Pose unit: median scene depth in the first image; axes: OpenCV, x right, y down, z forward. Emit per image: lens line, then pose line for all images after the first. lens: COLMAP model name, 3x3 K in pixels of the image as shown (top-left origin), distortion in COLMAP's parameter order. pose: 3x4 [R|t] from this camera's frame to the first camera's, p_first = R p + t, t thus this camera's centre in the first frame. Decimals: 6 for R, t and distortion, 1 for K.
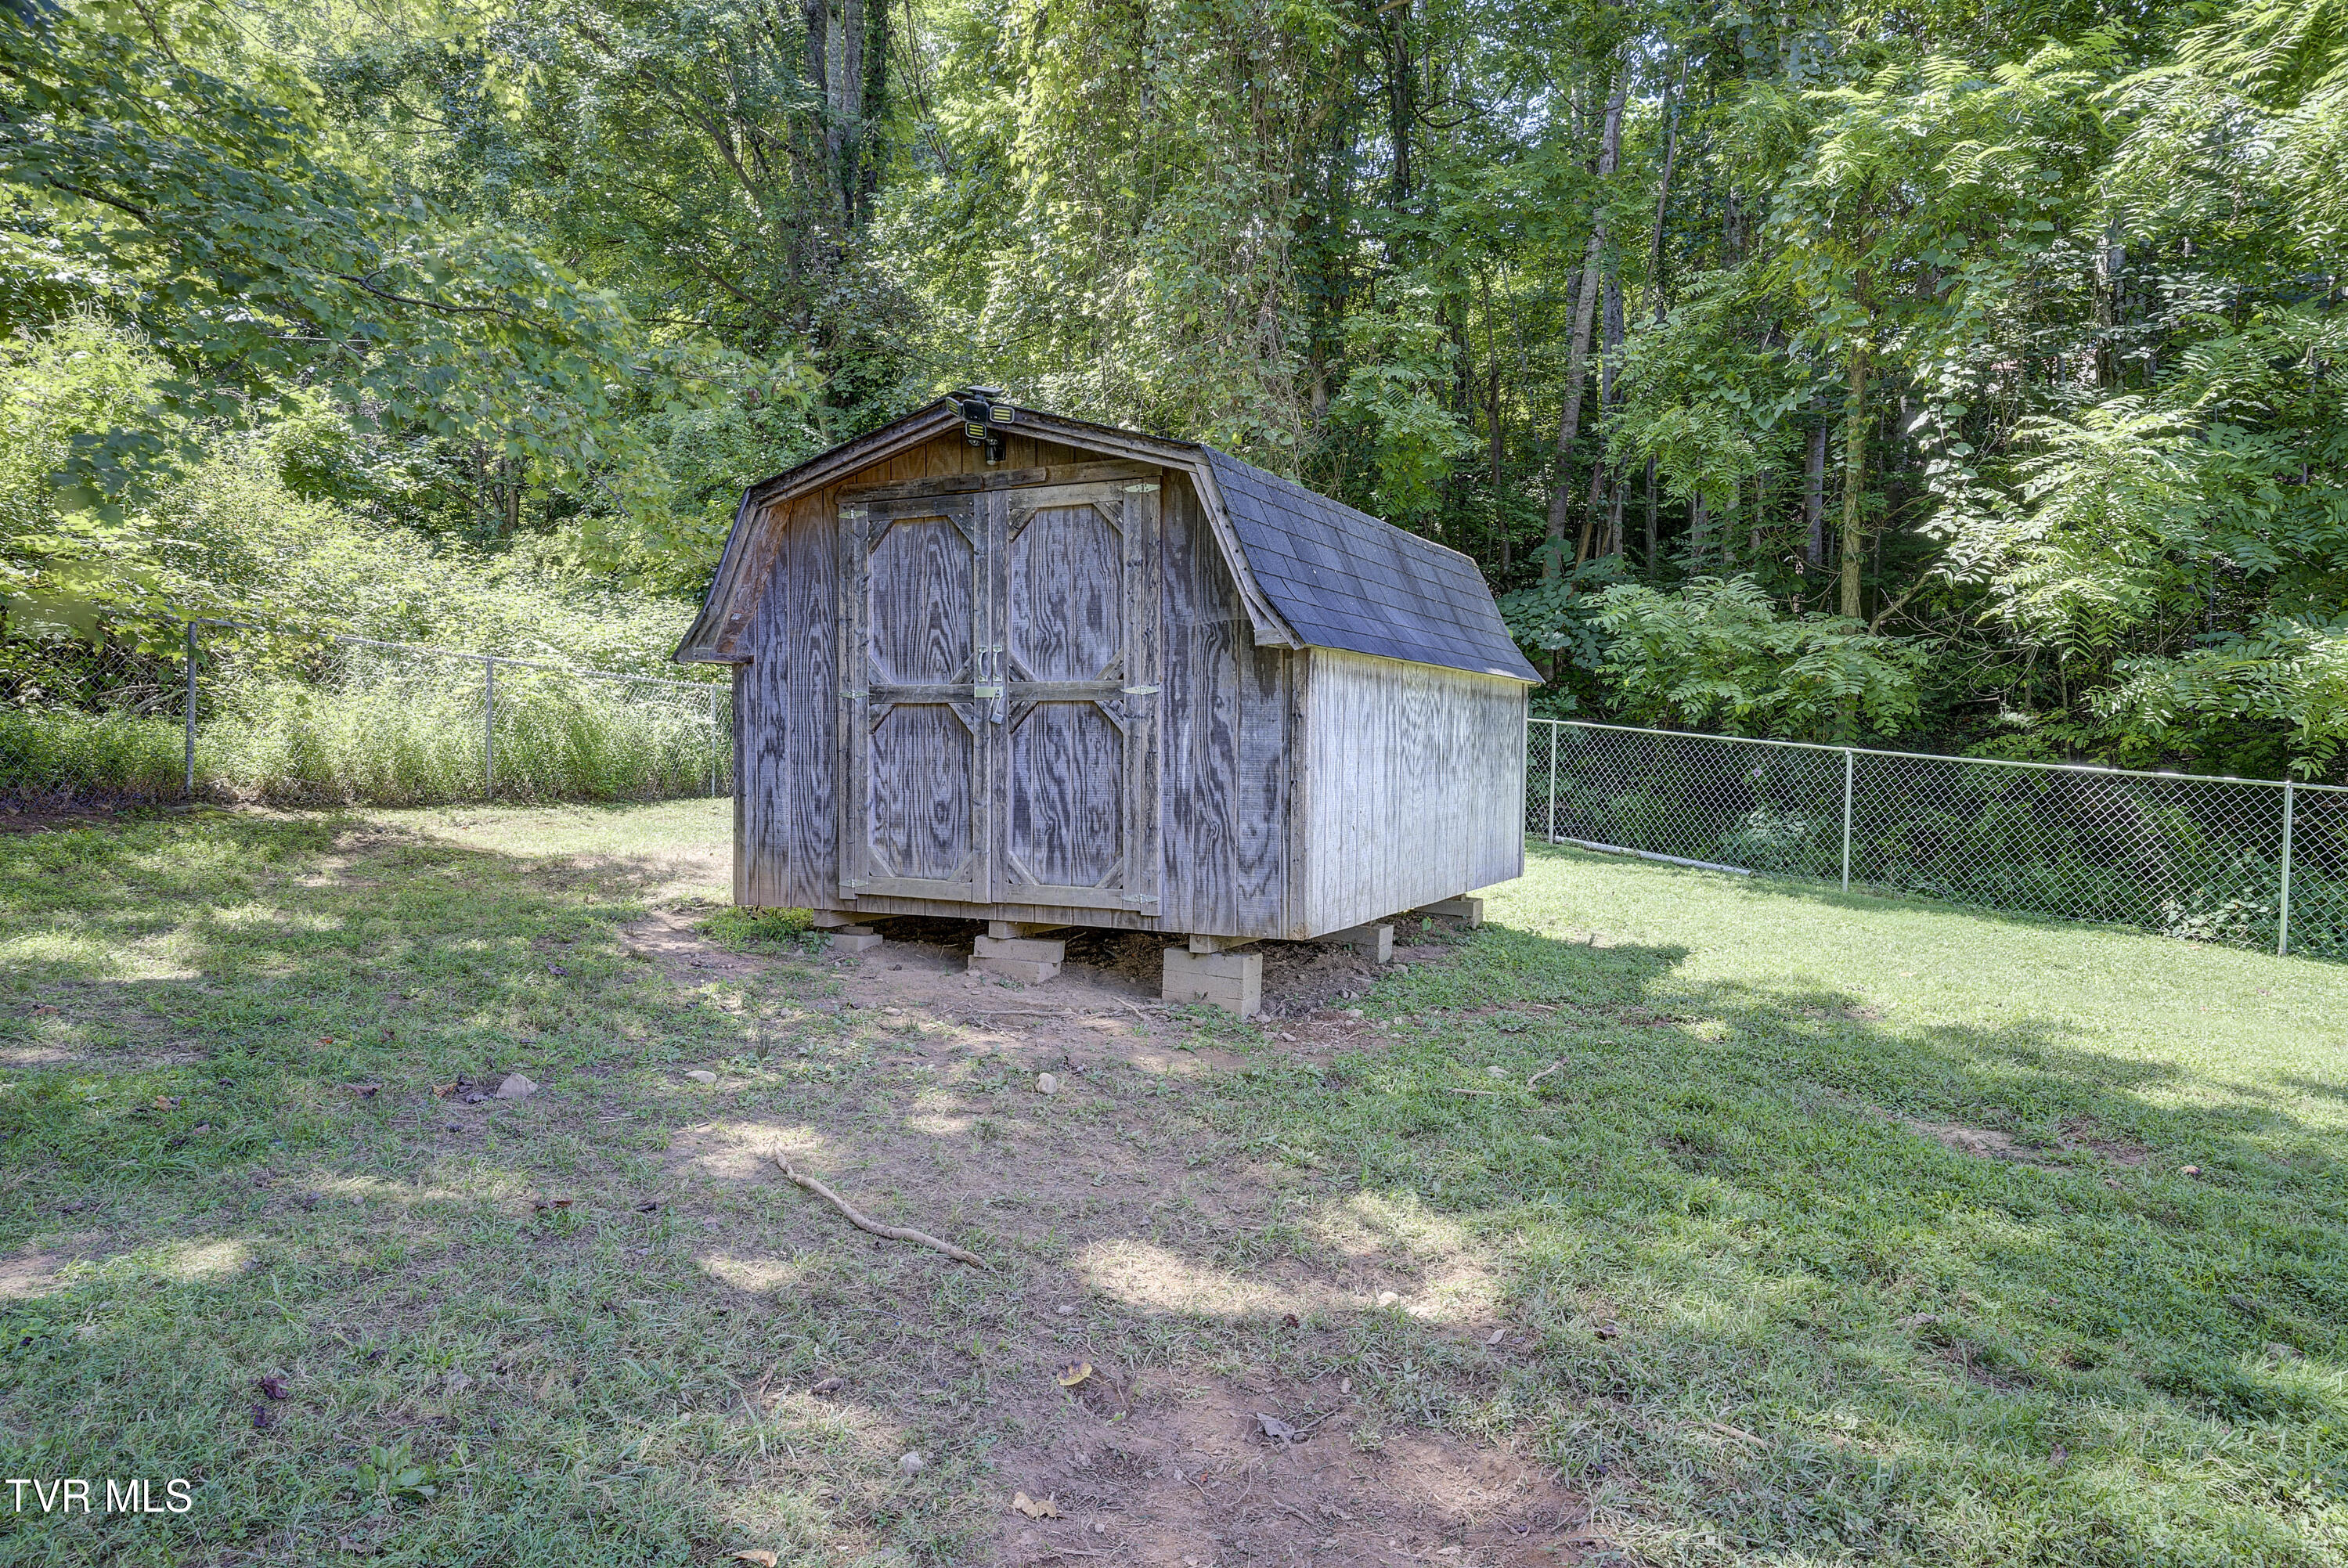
lens RADIAL K [[1626.6, 0, 1174.0], [0, 1626.6, 784.0], [0, 0, 1]] dist [0.021847, 0.000501]
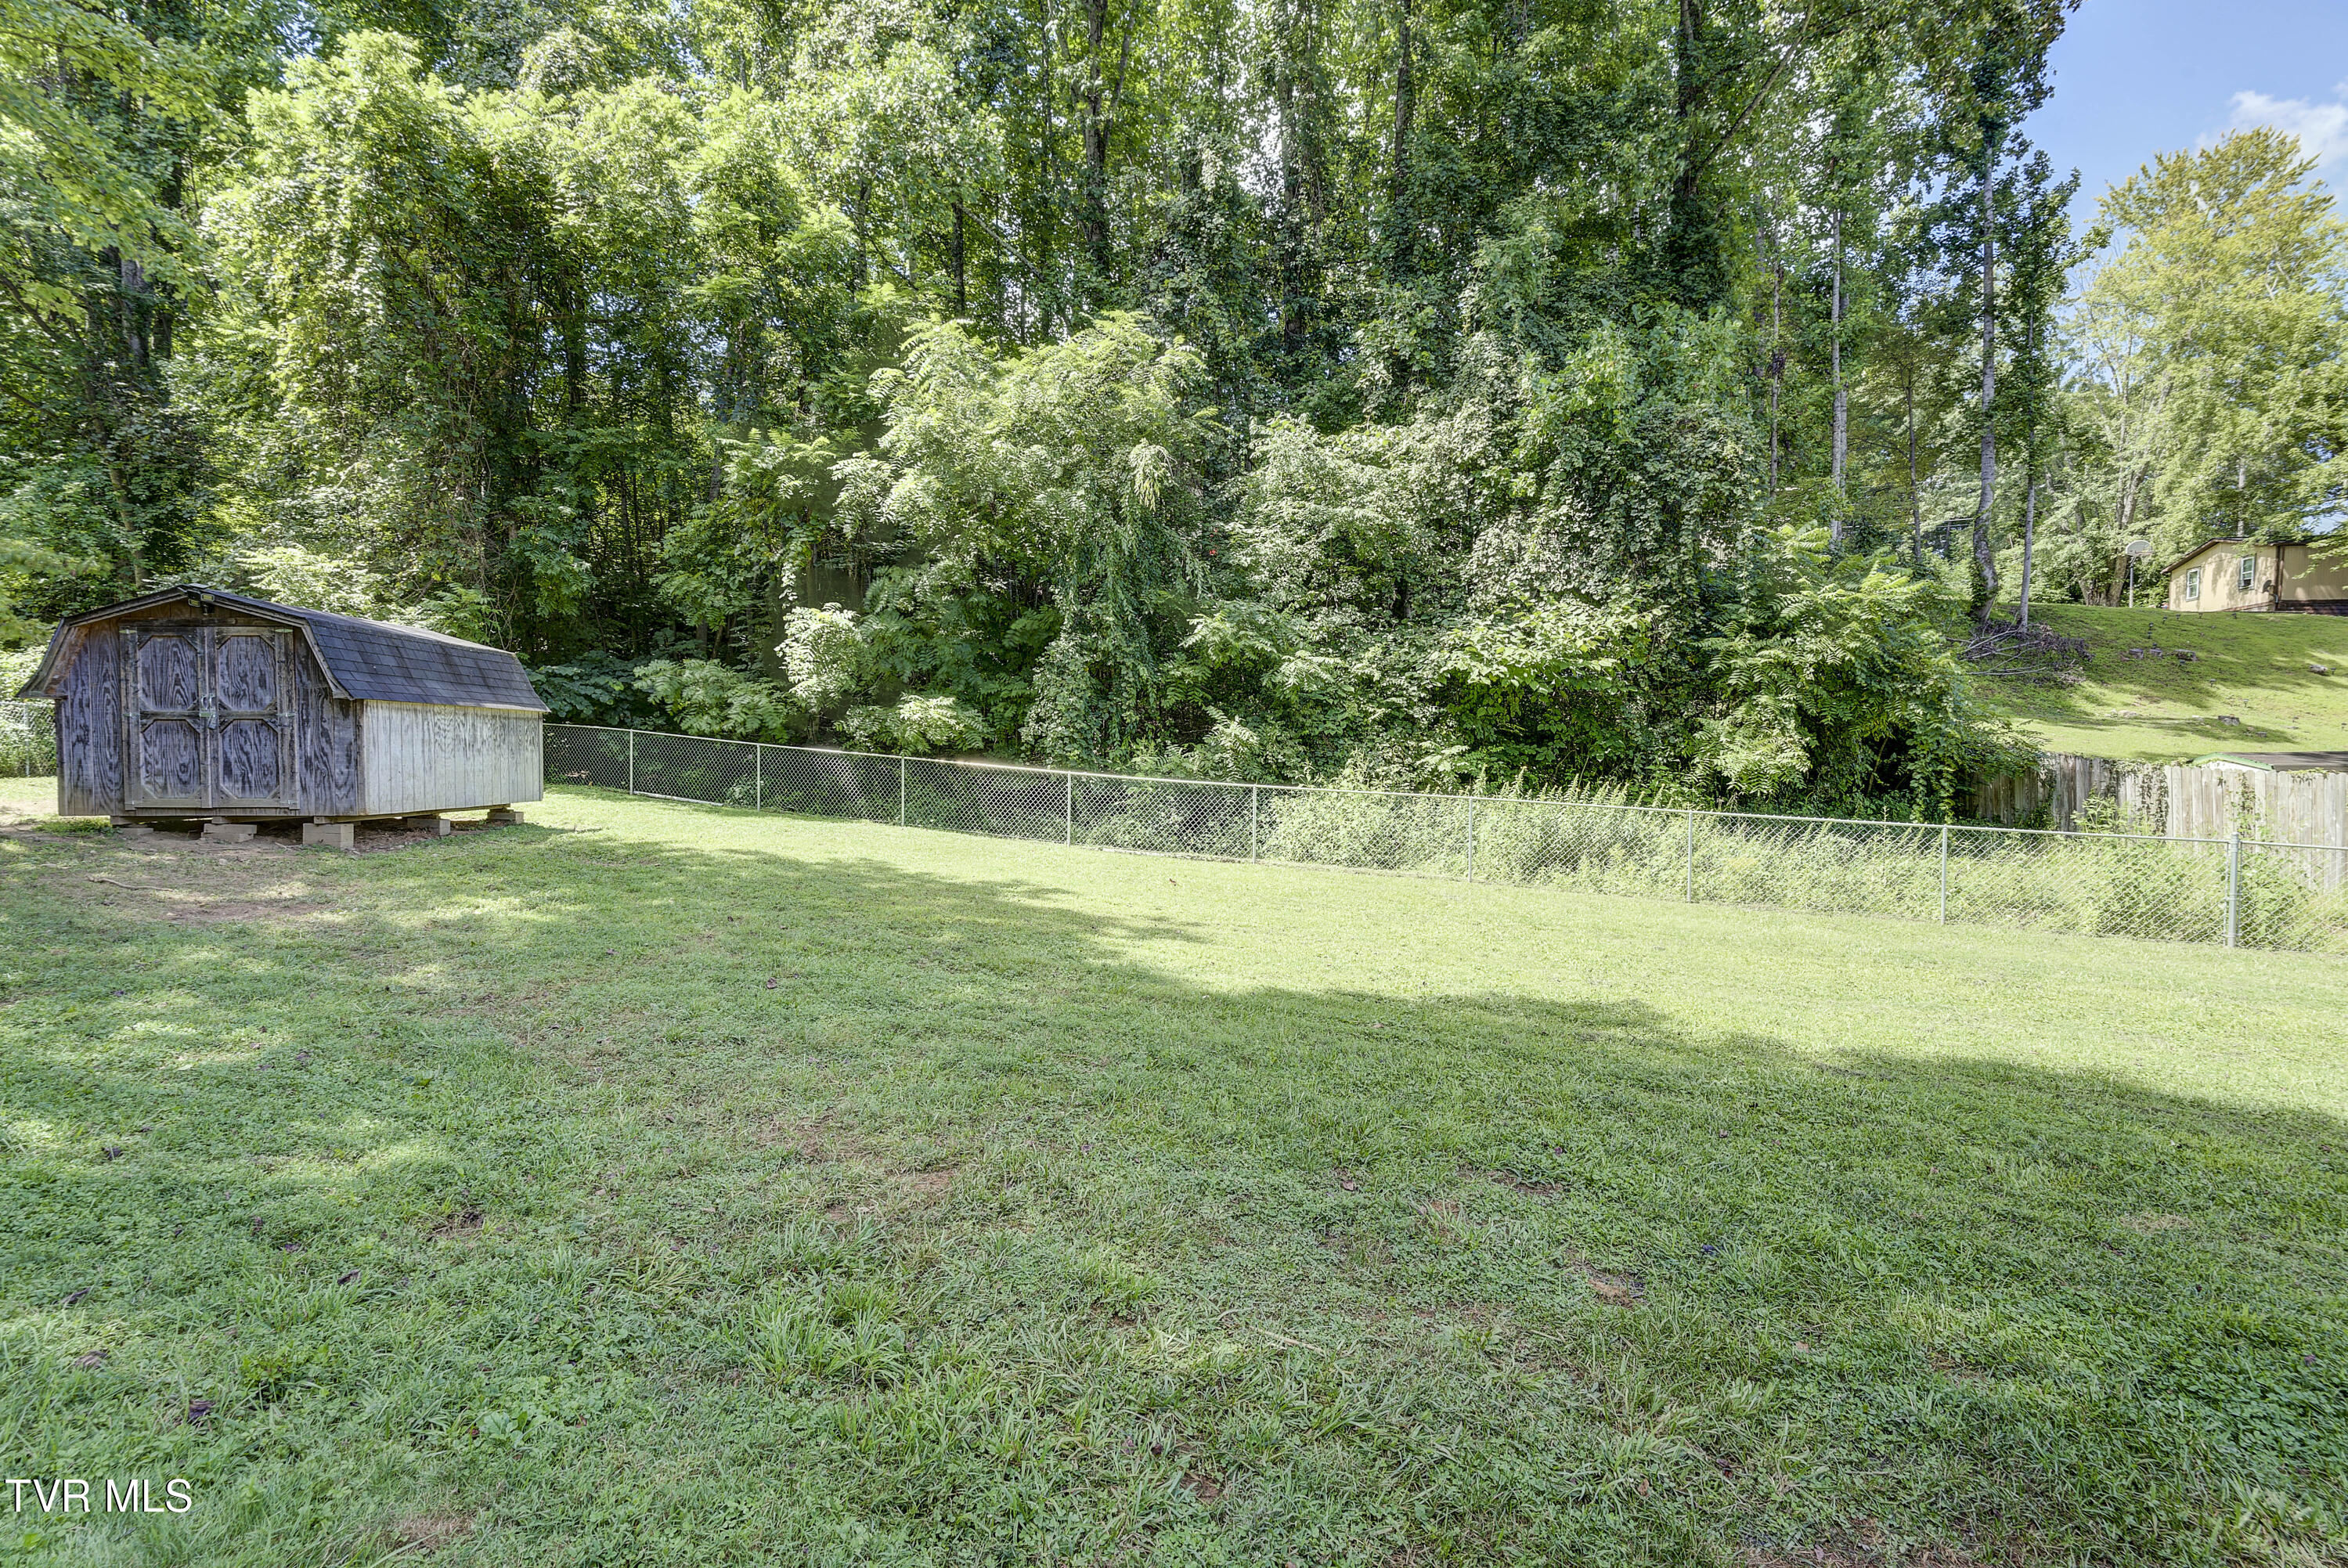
lens RADIAL K [[1128.8, 0, 1172.2], [0, 1128.8, 791.1], [0, 0, 1]] dist [0.000636, -0.005406]
pose [[0.863086, -0.020585, 0.504638, 0.242802], [0.014197, 0.999763, 0.016501, 0.041827], [-0.504858, -0.007078, 0.863173, -0.995072]]
